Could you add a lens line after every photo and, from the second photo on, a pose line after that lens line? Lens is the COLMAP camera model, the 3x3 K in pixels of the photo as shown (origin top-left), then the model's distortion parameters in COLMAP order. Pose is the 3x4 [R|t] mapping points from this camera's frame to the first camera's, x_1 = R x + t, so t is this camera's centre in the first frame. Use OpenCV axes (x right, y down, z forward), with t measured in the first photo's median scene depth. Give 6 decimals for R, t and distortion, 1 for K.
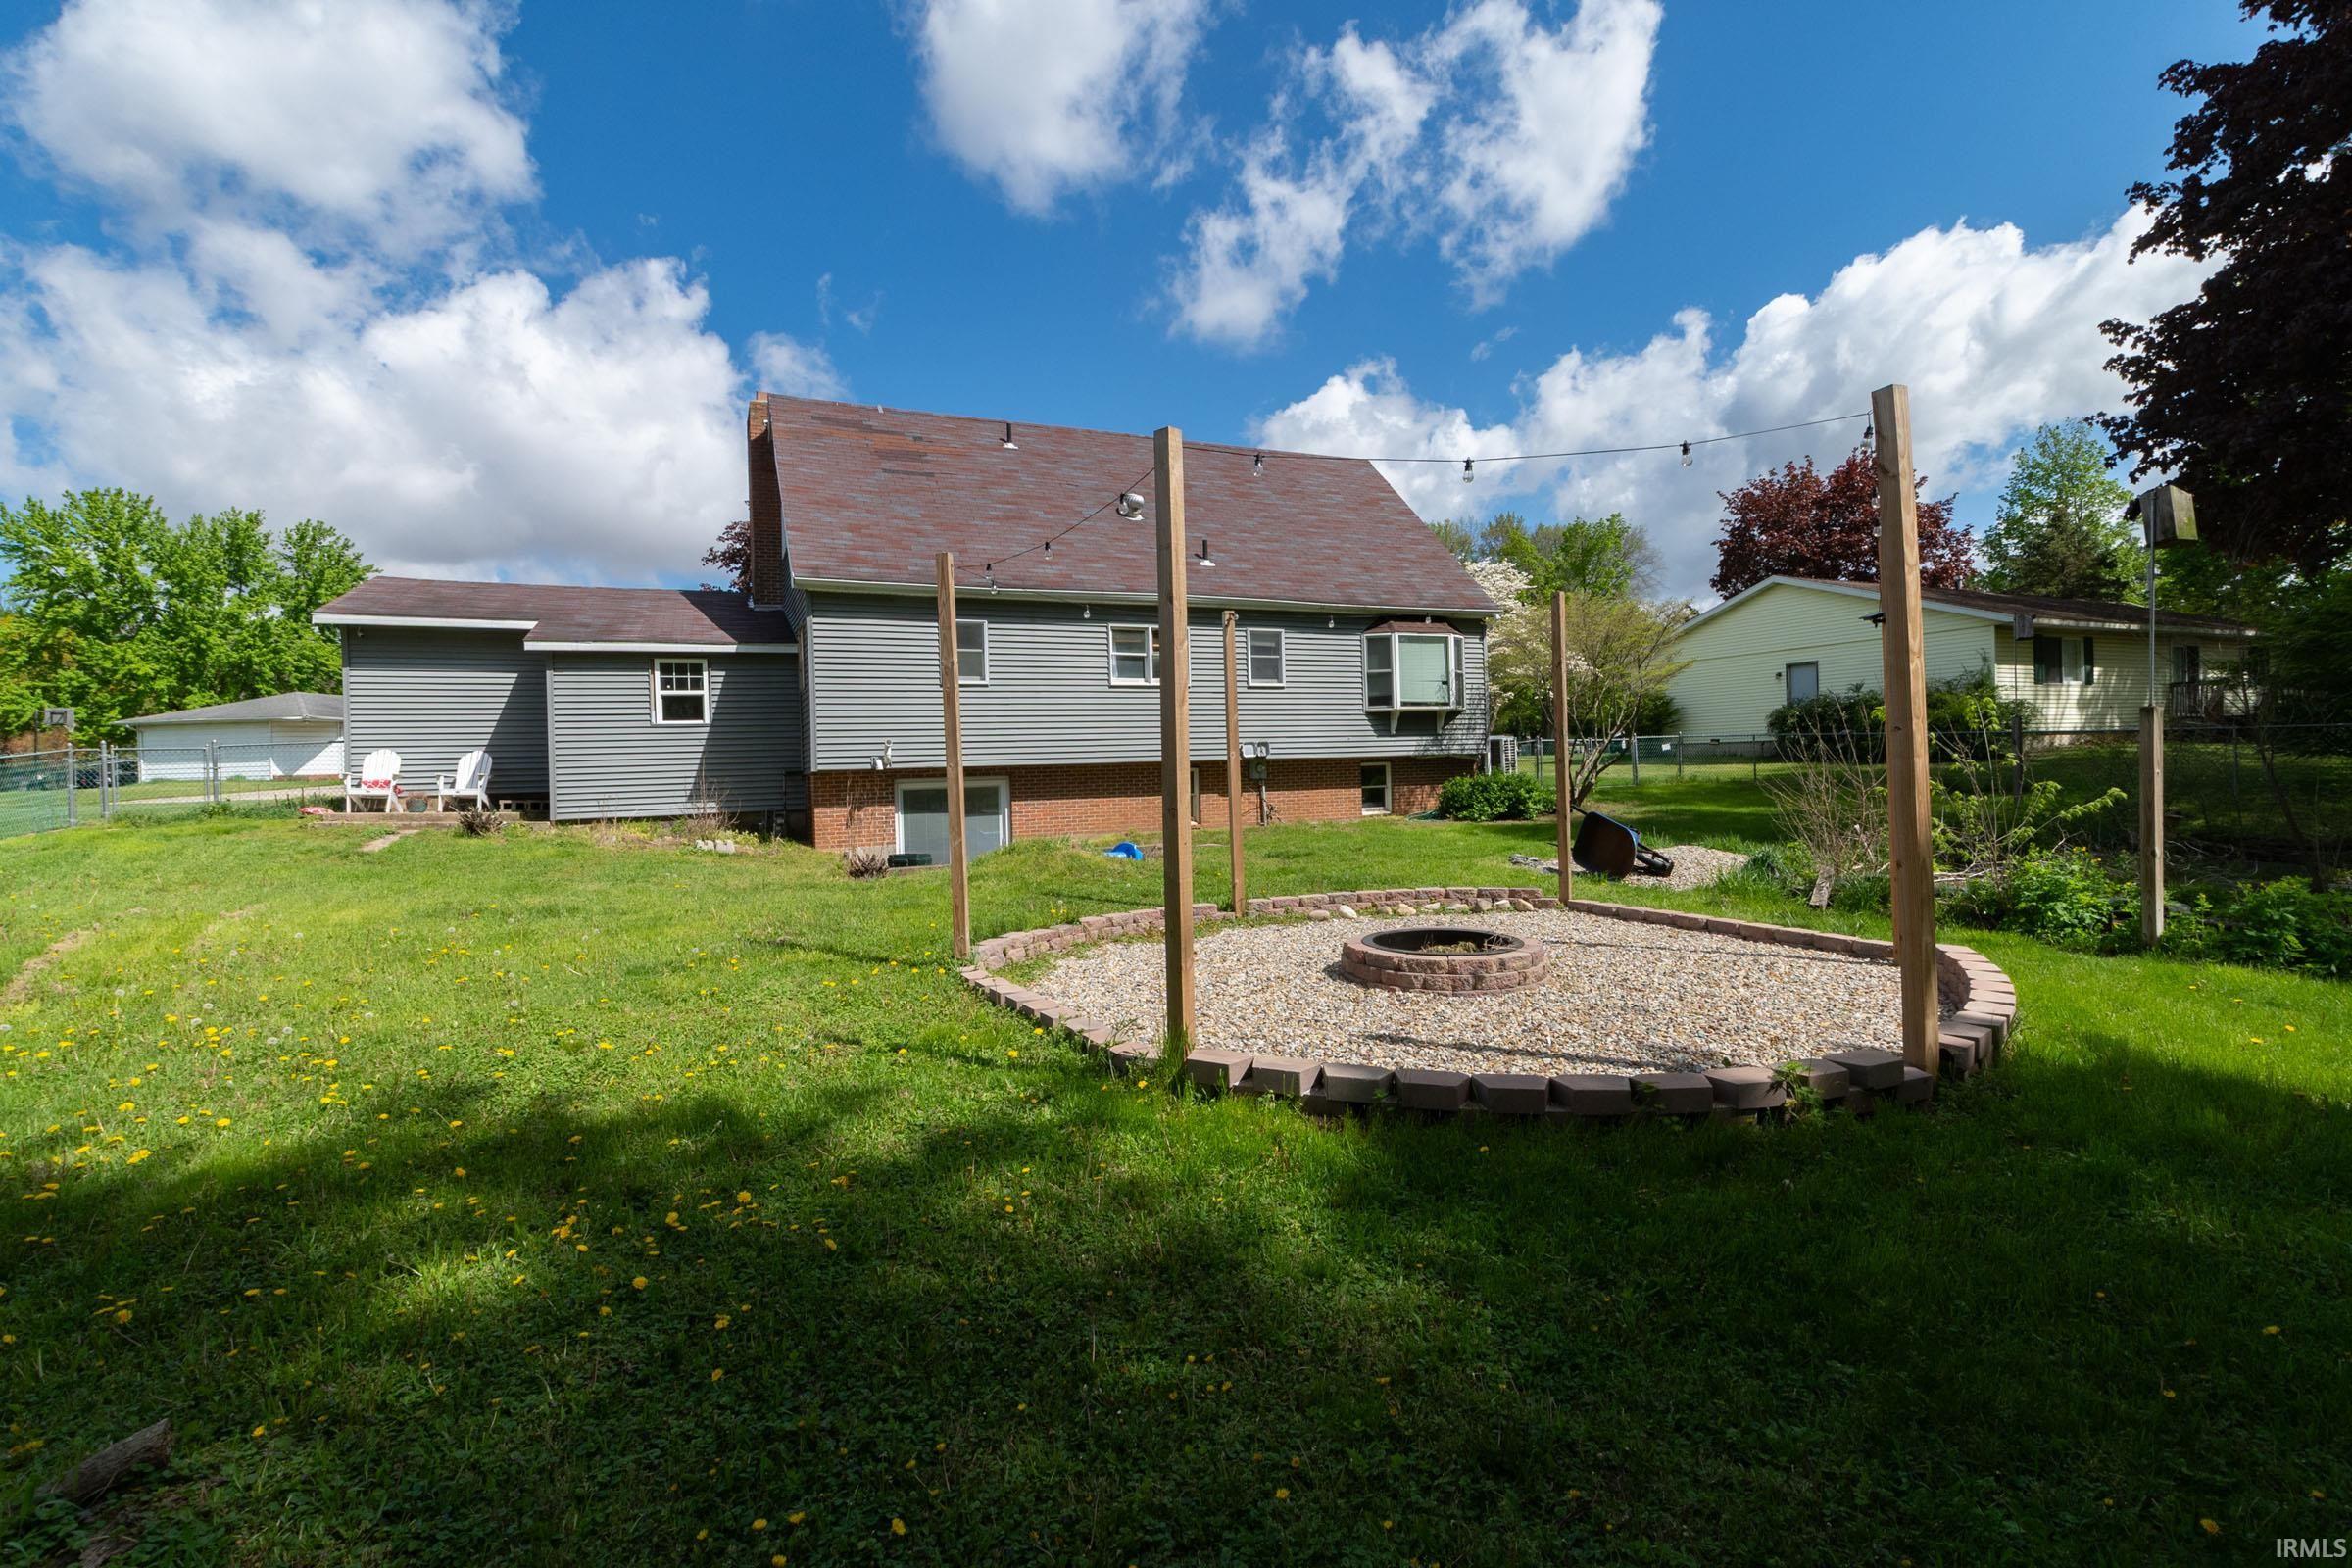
lens RADIAL K [[1034.4, 0, 1180.2], [0, 1034.4, 784.6], [0, 0, 1]] dist [0.003356, -0.001805]
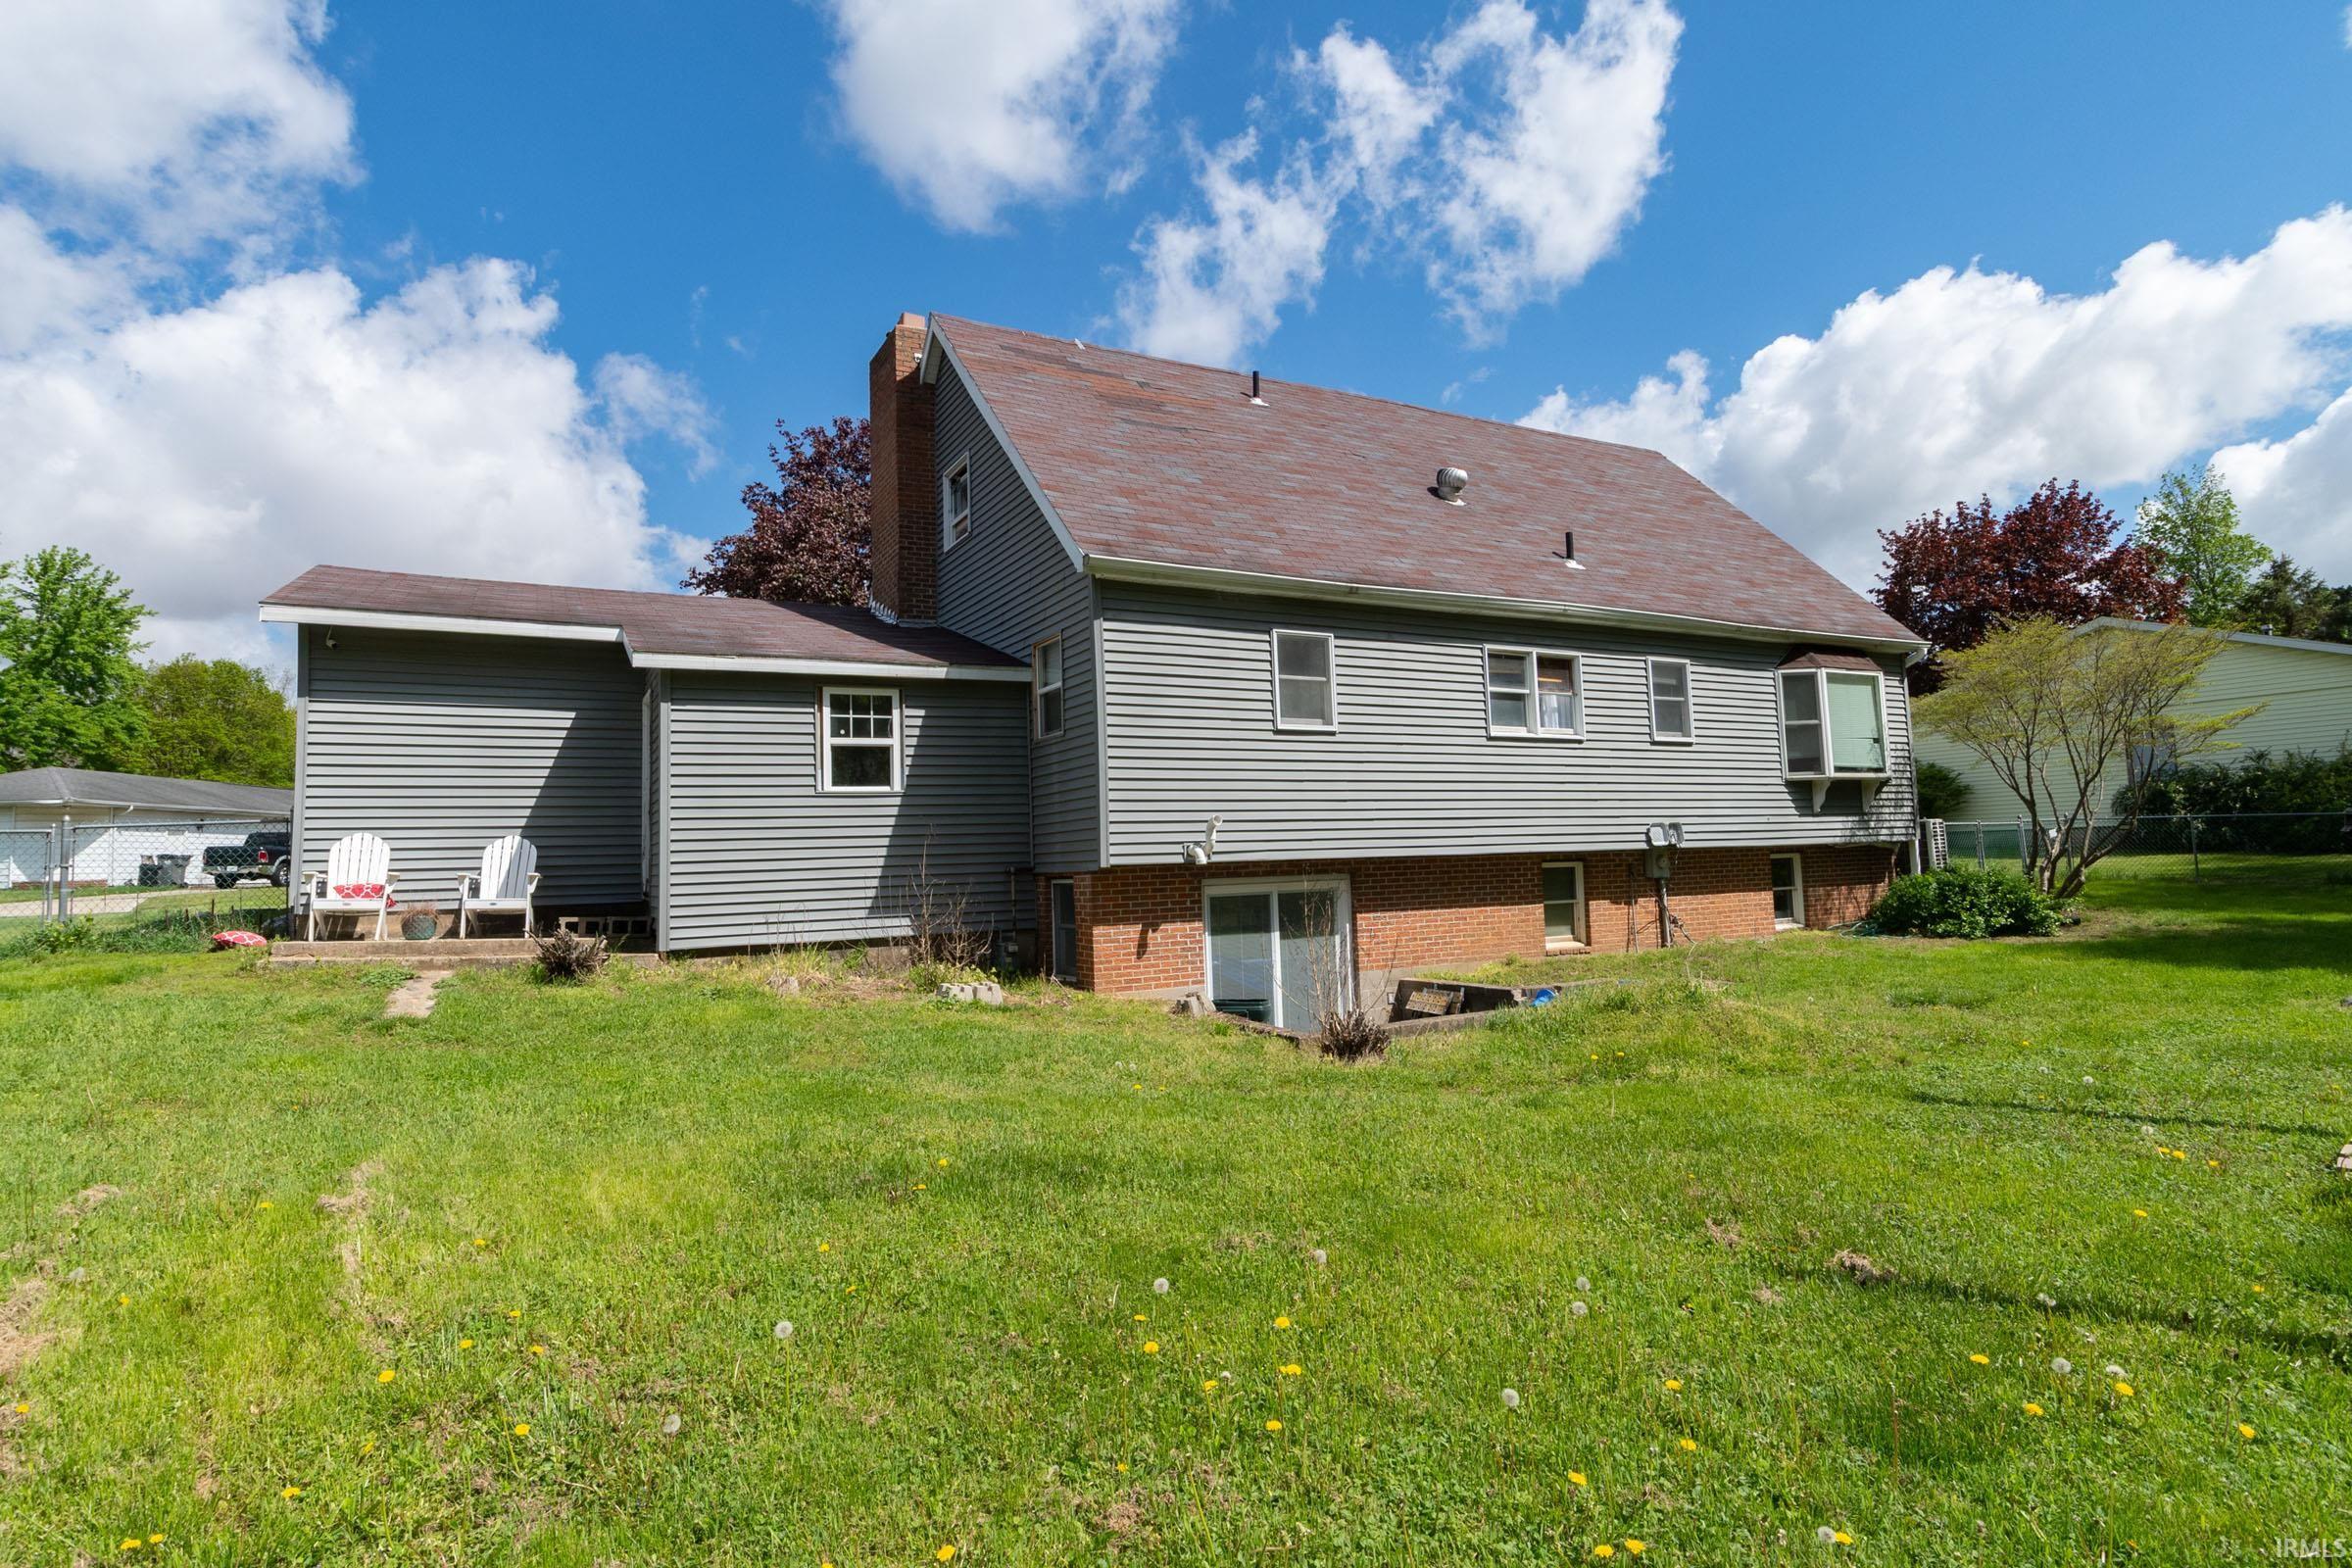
lens RADIAL K [[1217.1, 0, 1176.8], [0, 1217.1, 774.3], [0, 0, 1]] dist [-0.001820, 0.004262]
pose [[0.997435, 0.001926, 0.071551, -0.109753], [0.004740, 0.995667, -0.092868, -0.000086], [-0.071420, 0.092969, 0.993104, 0.082750]]
